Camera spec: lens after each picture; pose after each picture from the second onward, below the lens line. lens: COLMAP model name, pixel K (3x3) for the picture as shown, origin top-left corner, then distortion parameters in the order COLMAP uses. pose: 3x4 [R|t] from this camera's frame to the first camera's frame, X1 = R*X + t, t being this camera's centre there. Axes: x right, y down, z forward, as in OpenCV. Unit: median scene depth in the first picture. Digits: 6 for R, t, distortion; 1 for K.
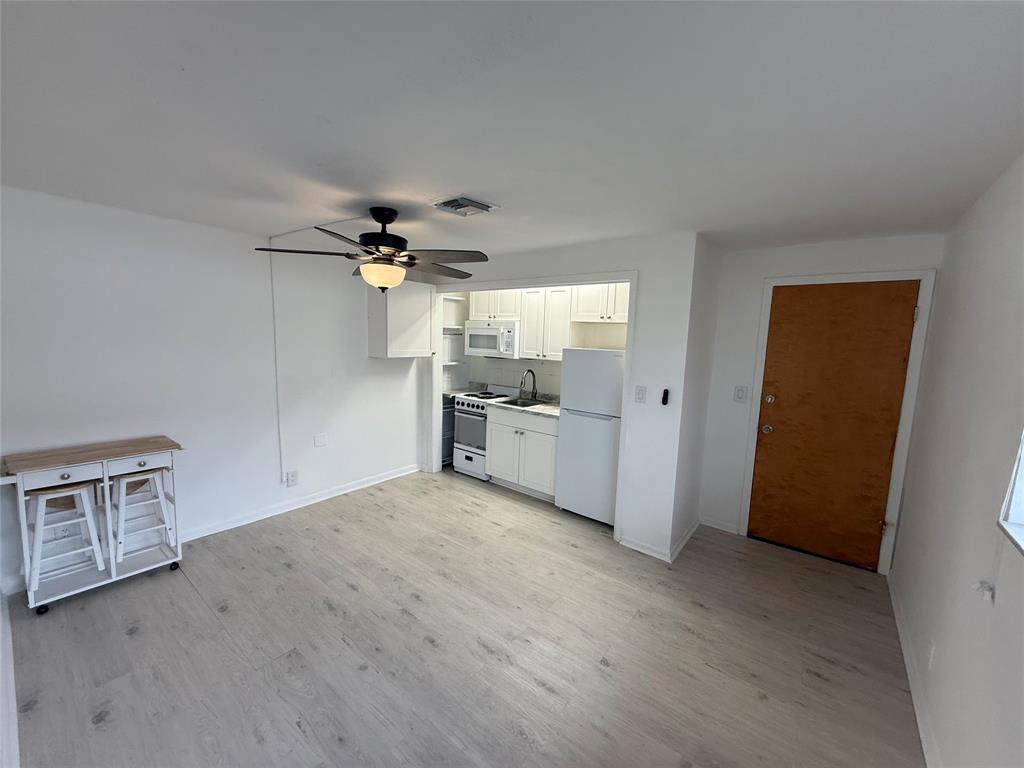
lens RADIAL K [[408.4, 0, 510.4], [0, 408.4, 385.7], [0, 0, 1]] dist [0.001072, 0.000113]
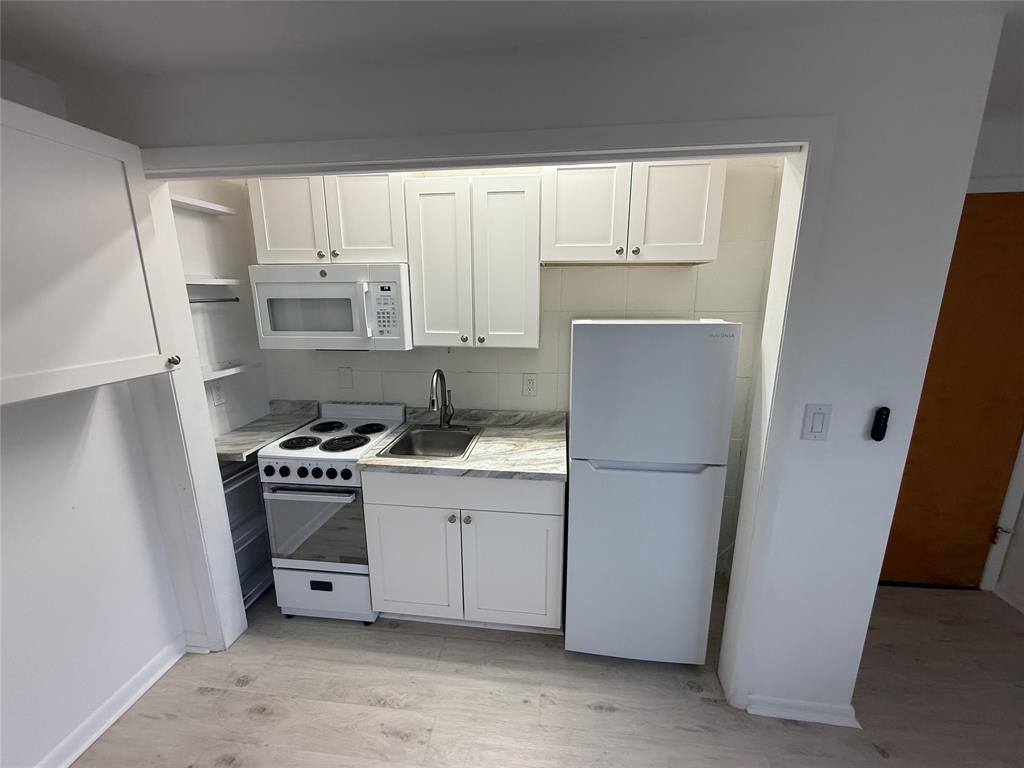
lens RADIAL K [[408.4, 0, 510.4], [0, 408.4, 385.7], [0, 0, 1]] dist [0.001072, 0.000113]
pose [[0.844670, -0.154634, 0.512465, -0.126169], [0.098290, 0.985892, 0.135483, -0.076266], [-0.526185, -0.064068, 0.847953, 0.553975]]
